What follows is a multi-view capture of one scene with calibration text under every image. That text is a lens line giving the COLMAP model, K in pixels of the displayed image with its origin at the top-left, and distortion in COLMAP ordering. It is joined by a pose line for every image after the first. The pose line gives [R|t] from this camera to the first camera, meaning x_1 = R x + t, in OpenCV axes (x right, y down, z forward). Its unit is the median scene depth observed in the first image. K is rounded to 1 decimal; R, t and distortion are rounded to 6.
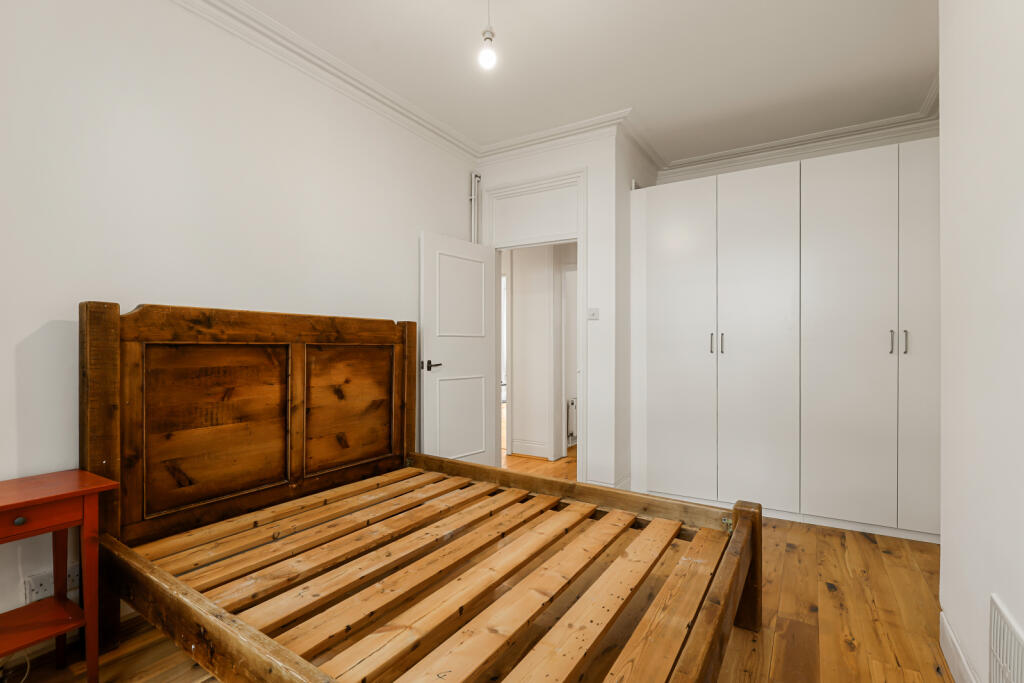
lens RADIAL K [[470.5, 0, 512.8], [0, 470.5, 344.9], [0, 0, 1]] dist [-0.001532, -0.000042]
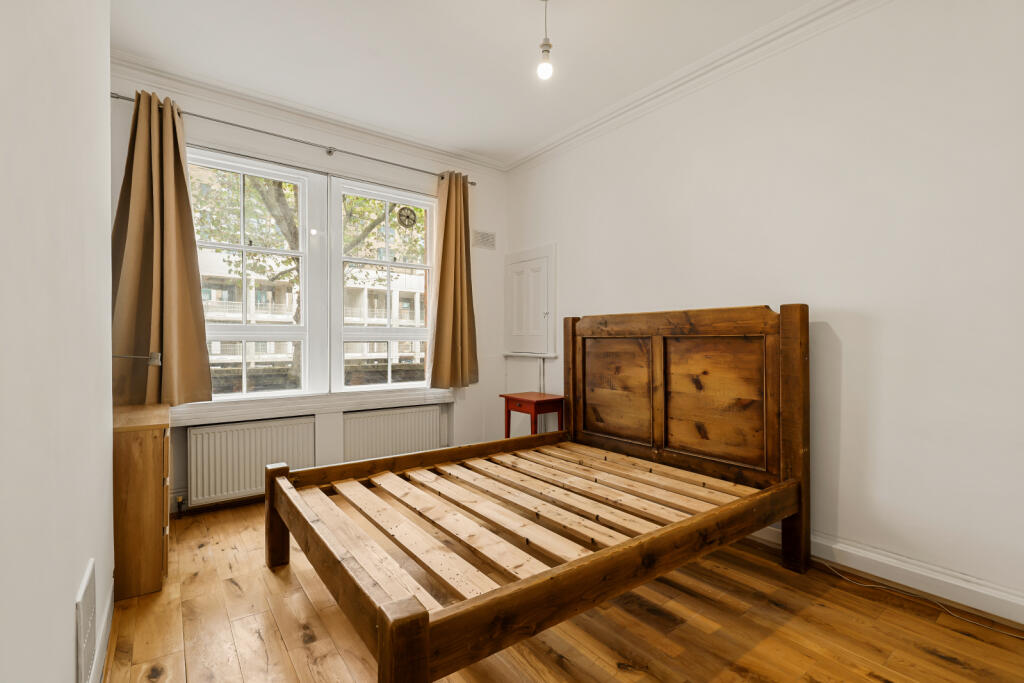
lens RADIAL K [[470.5, 0, 511.9], [0, 470.5, 340.8], [0, 0, 1]] dist [-0.001532, -0.000042]
pose [[-0.355809, 0.005748, -0.934541, 0.777371], [0.008705, 0.999958, 0.002836, 0.002806], [0.934518, -0.007126, -0.355844, 1.035019]]
